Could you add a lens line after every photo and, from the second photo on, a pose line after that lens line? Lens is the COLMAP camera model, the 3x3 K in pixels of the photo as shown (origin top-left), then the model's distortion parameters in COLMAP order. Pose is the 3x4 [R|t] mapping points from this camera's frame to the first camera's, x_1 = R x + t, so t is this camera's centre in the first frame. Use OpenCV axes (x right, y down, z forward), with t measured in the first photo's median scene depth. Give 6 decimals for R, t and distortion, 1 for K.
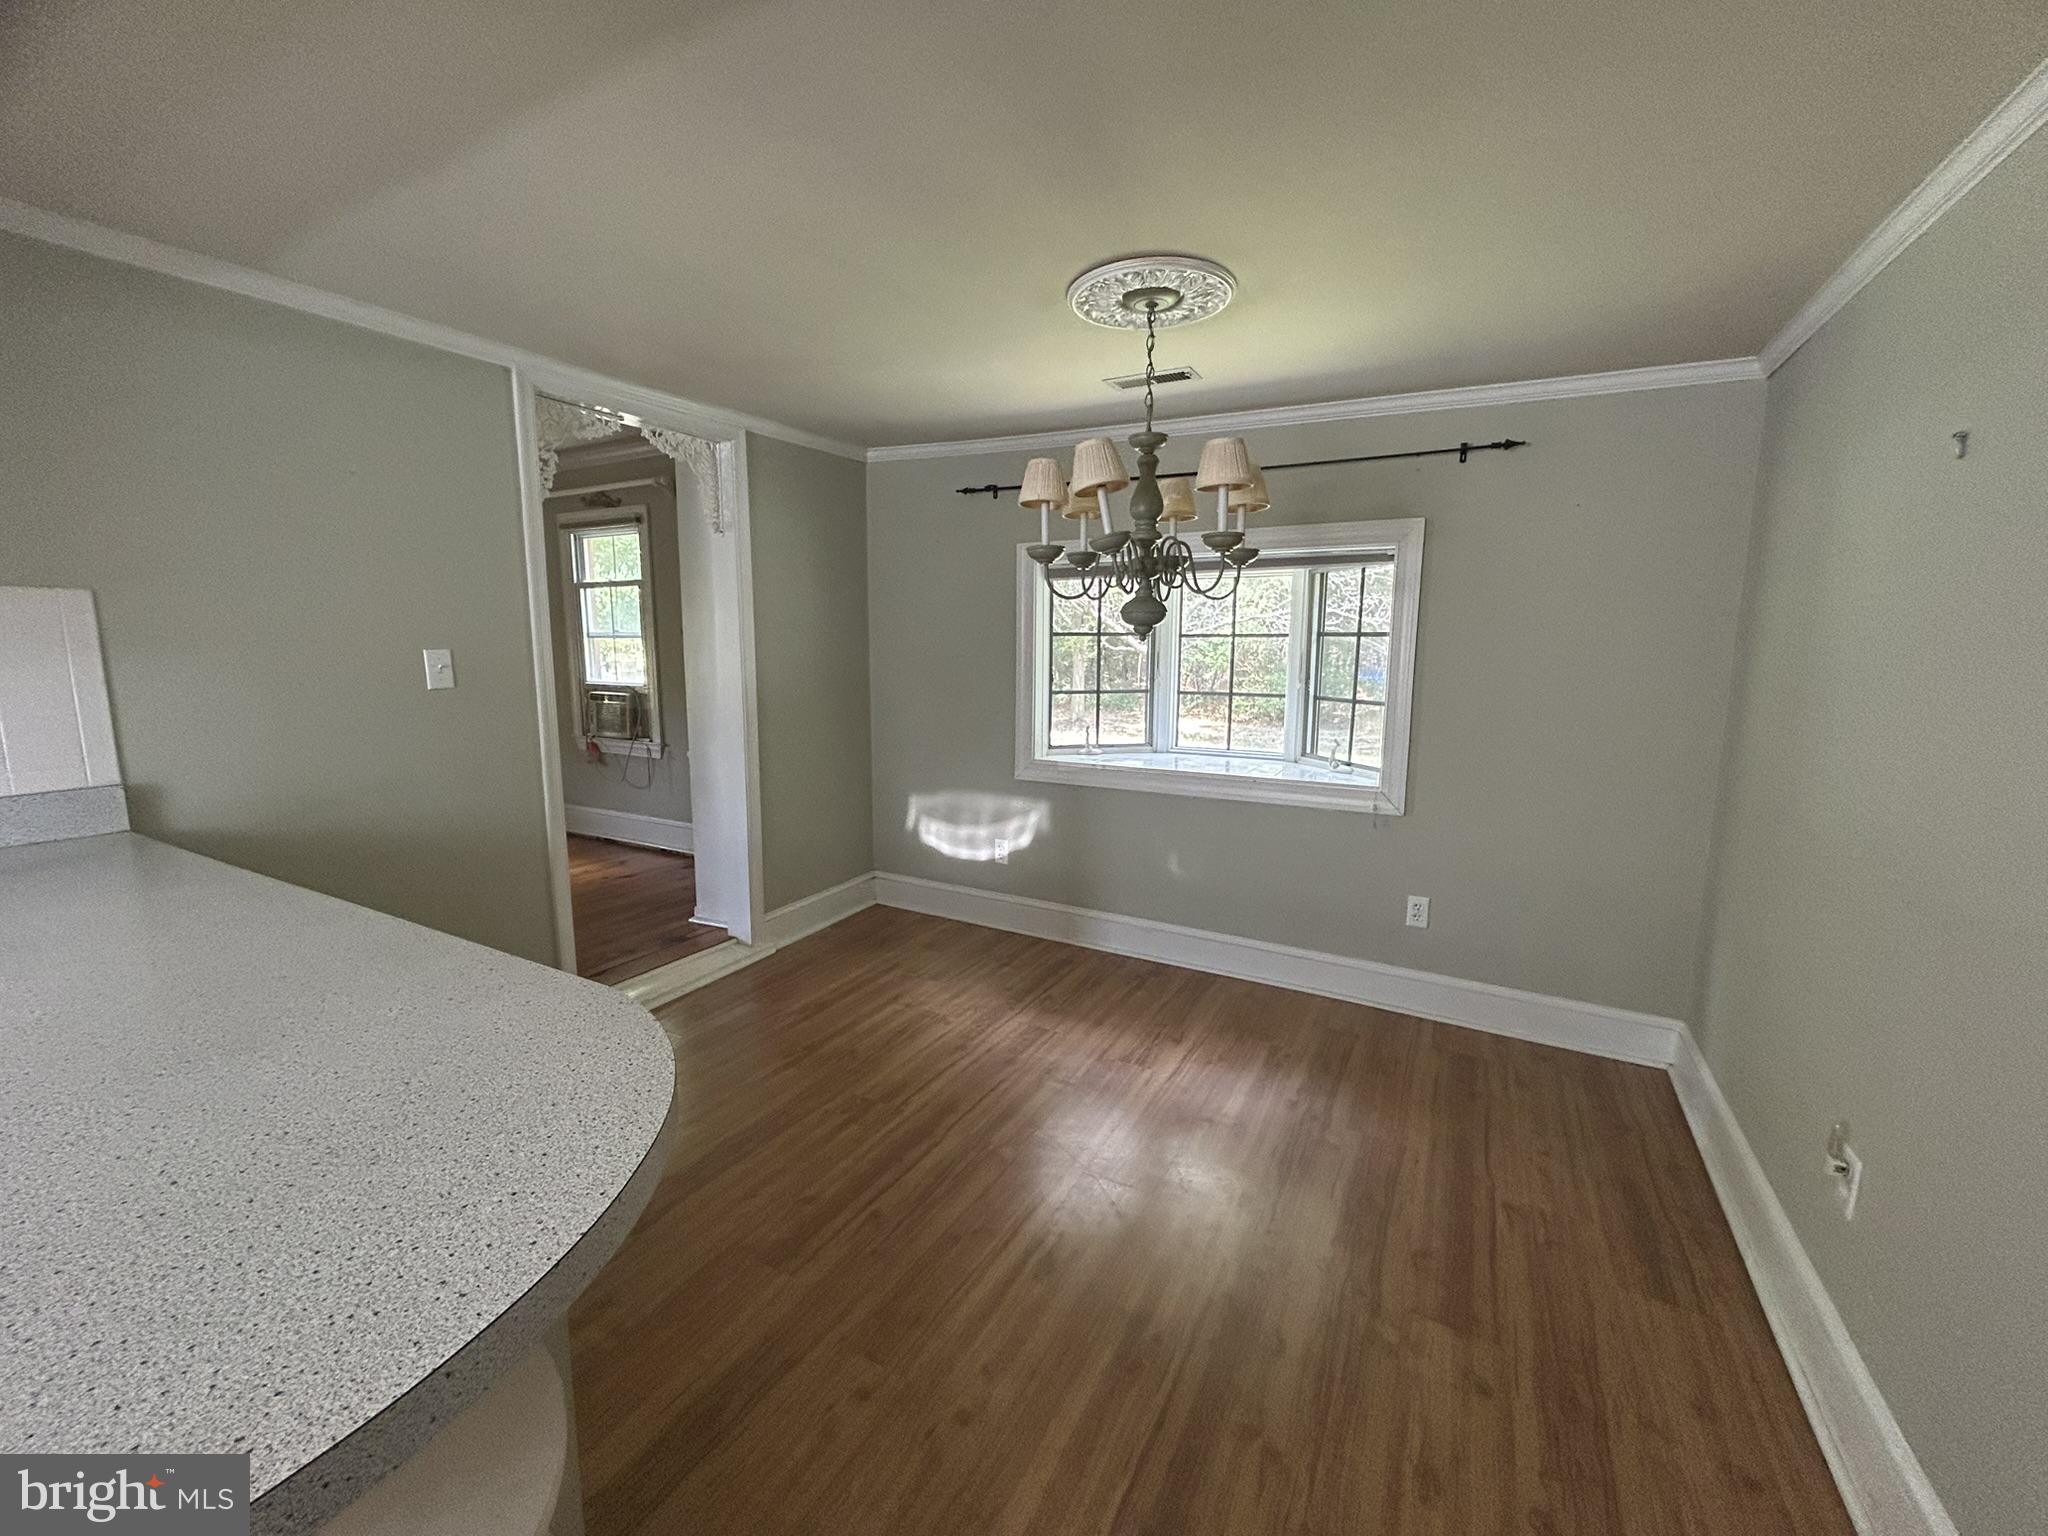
lens RADIAL K [[833.9, 0, 1020.1], [0, 833.9, 770.7], [0, 0, 1]] dist [-0.002560, 0.001516]
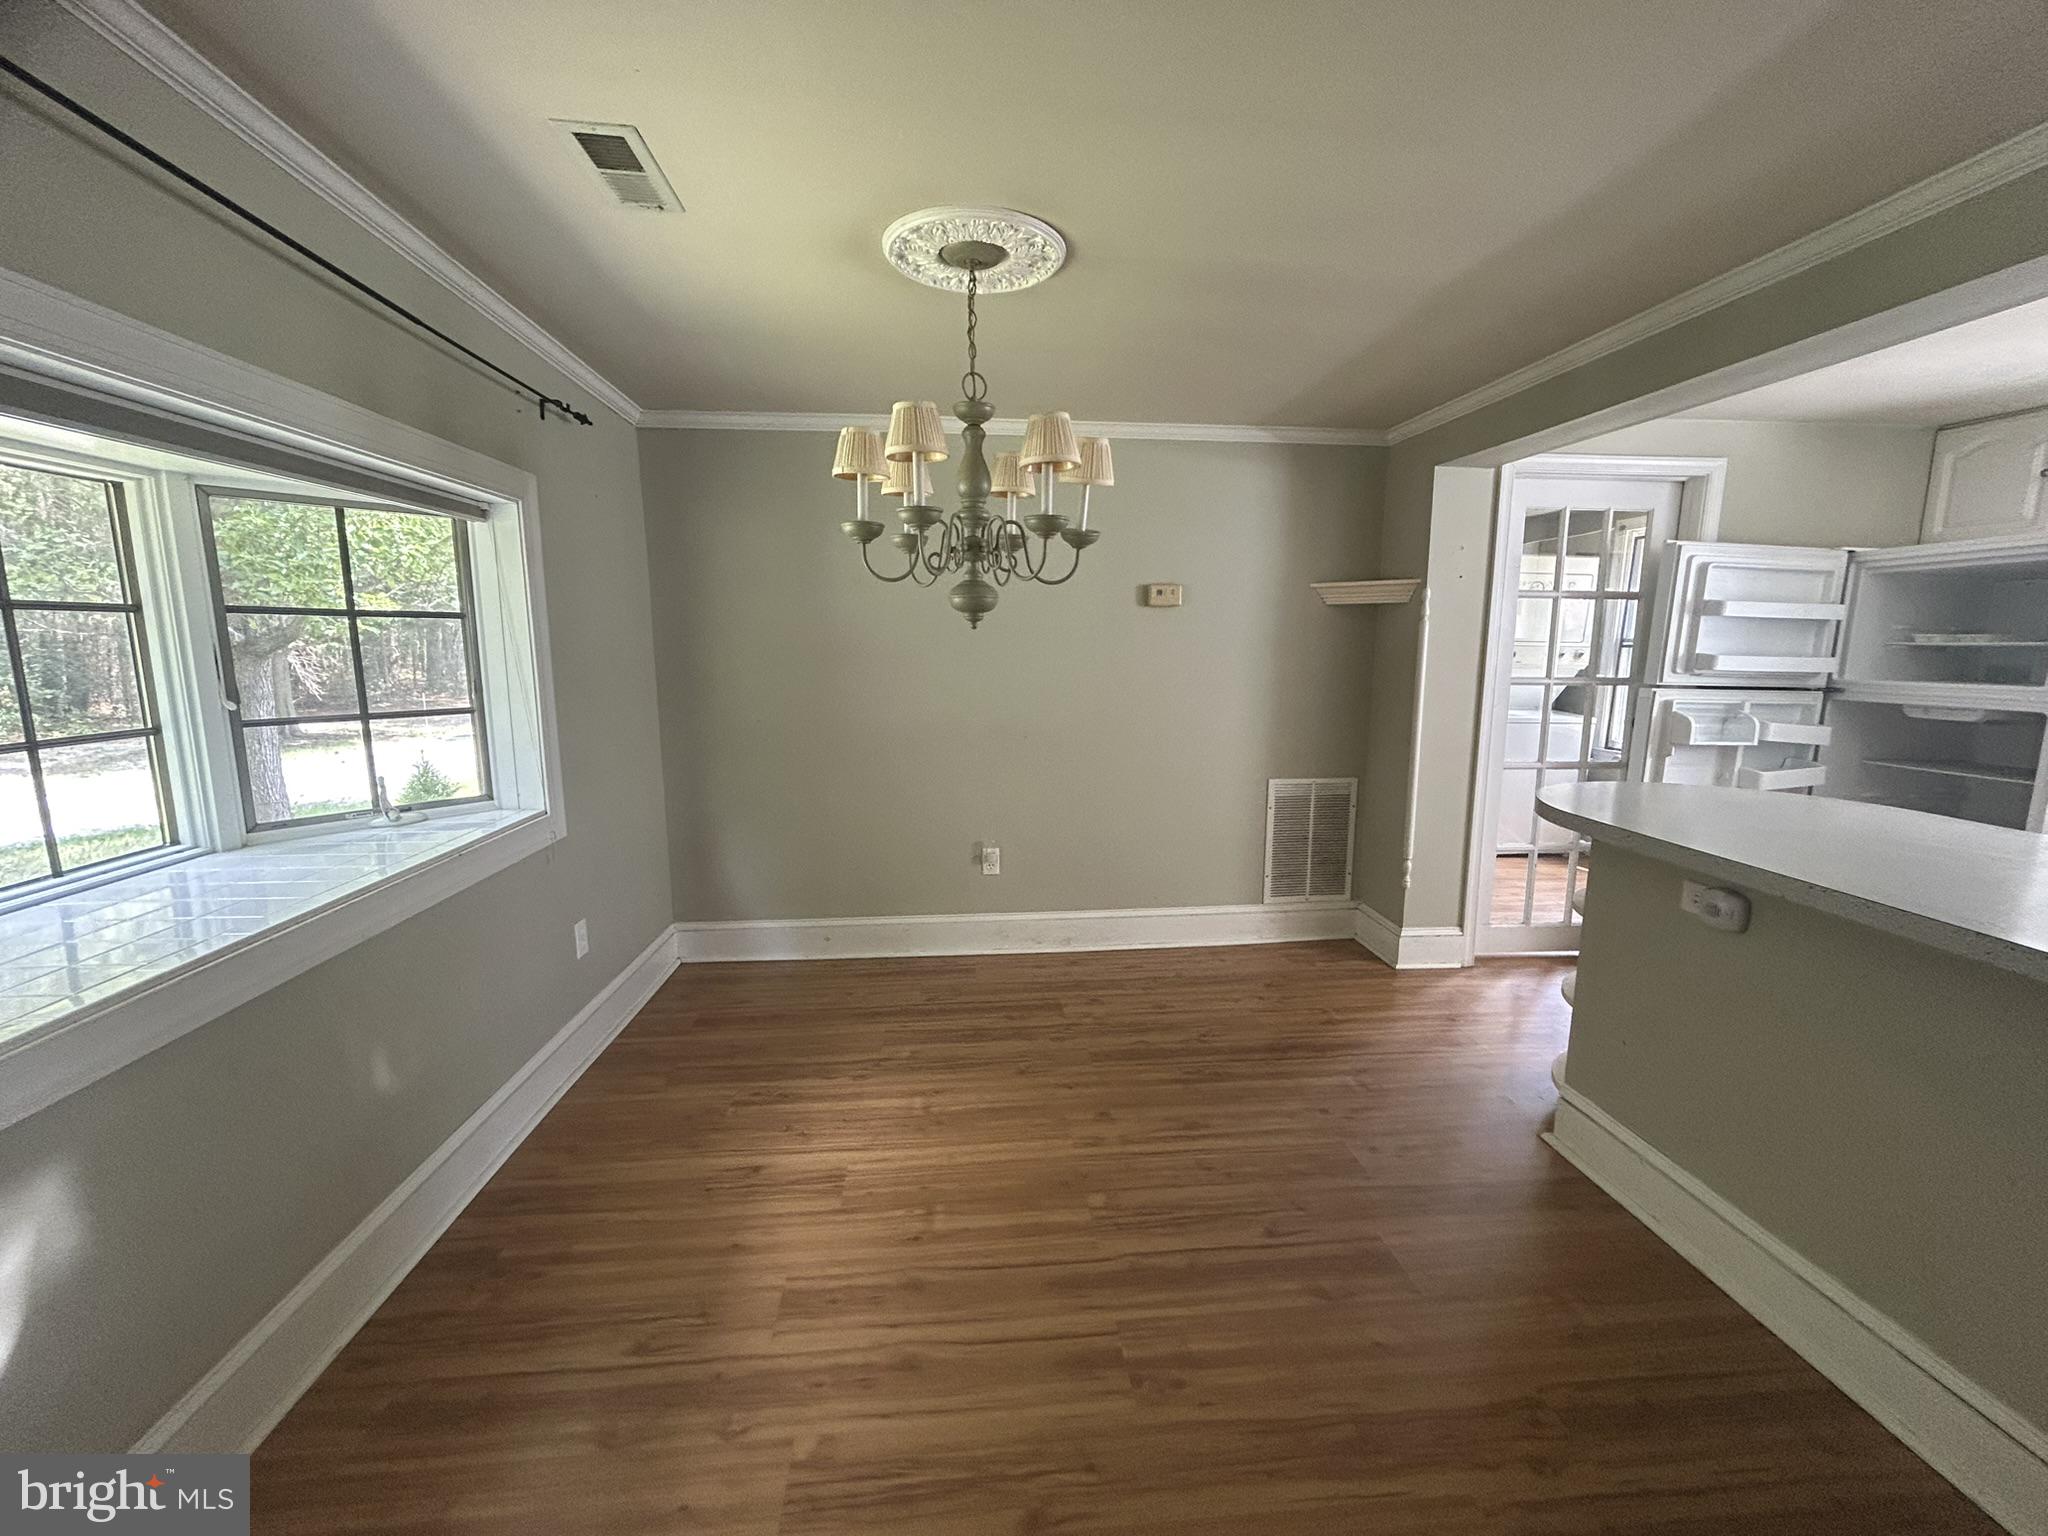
lens RADIAL K [[833.9, 0, 1014.7], [0, 833.9, 770.4], [0, 0, 1]] dist [-0.002560, 0.001516]
pose [[-0.554853, -0.139072, 0.820242, -0.511253], [0.117818, 0.962857, 0.242951, -0.173740], [-0.823564, 0.231441, -0.517859, 1.143762]]
